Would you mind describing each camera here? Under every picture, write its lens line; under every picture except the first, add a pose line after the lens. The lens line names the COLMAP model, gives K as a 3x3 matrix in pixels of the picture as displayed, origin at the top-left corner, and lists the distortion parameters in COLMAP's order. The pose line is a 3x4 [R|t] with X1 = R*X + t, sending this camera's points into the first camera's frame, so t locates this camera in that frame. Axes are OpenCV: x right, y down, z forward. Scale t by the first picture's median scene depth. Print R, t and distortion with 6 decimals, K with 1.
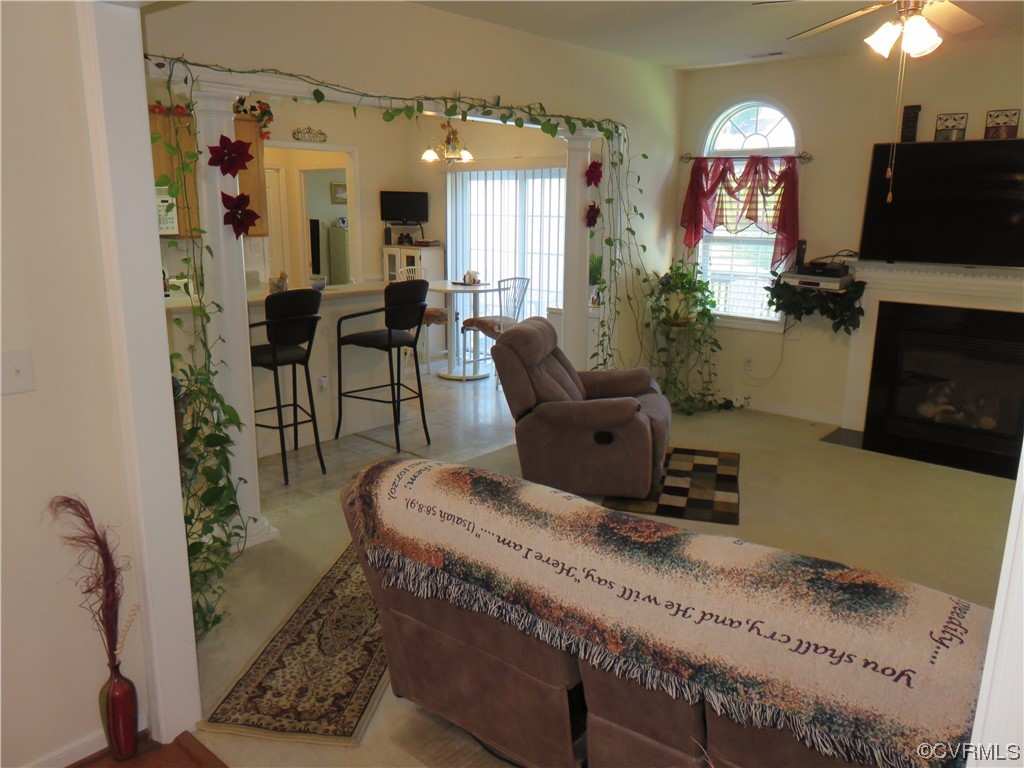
lens RADIAL K [[771.7, 0, 510.7], [0, 771.7, 380.3], [0, 0, 1]] dist [-0.000560, -0.004775]
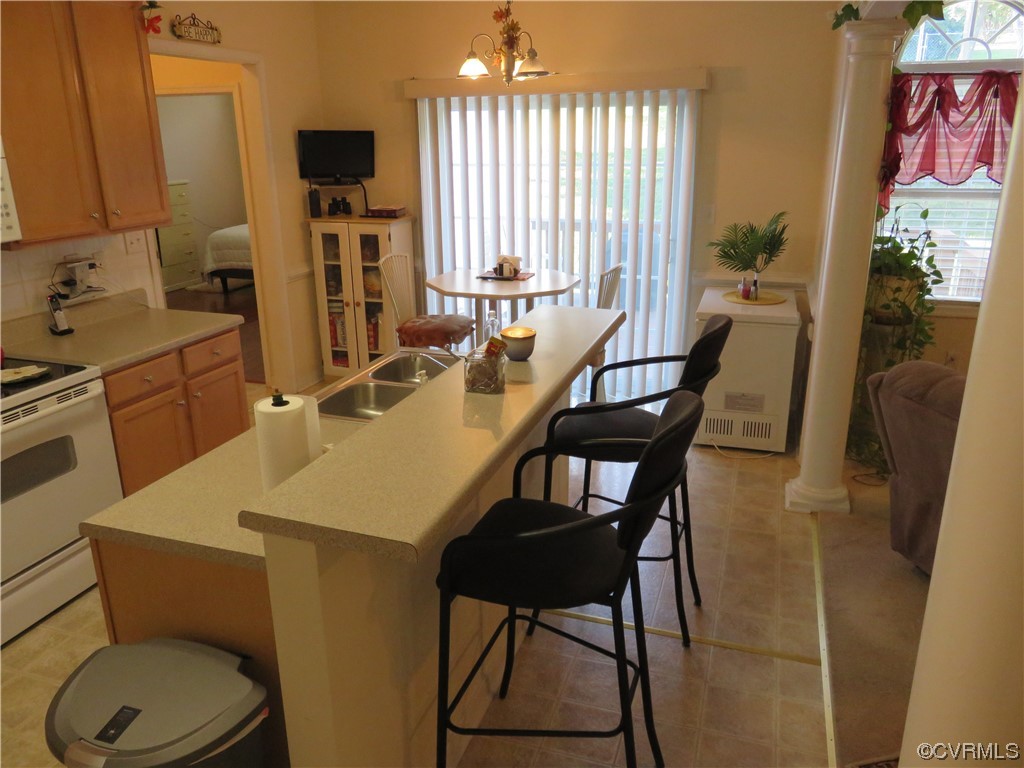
lens RADIAL K [[771.7, 0, 511.4], [0, 771.7, 381.6], [0, 0, 1]] dist [-0.000560, -0.004775]
pose [[0.919548, -0.139429, 0.367412, -0.440467], [0.106864, 0.988430, 0.107642, -0.158986], [-0.378169, -0.059719, 0.923808, 0.594019]]
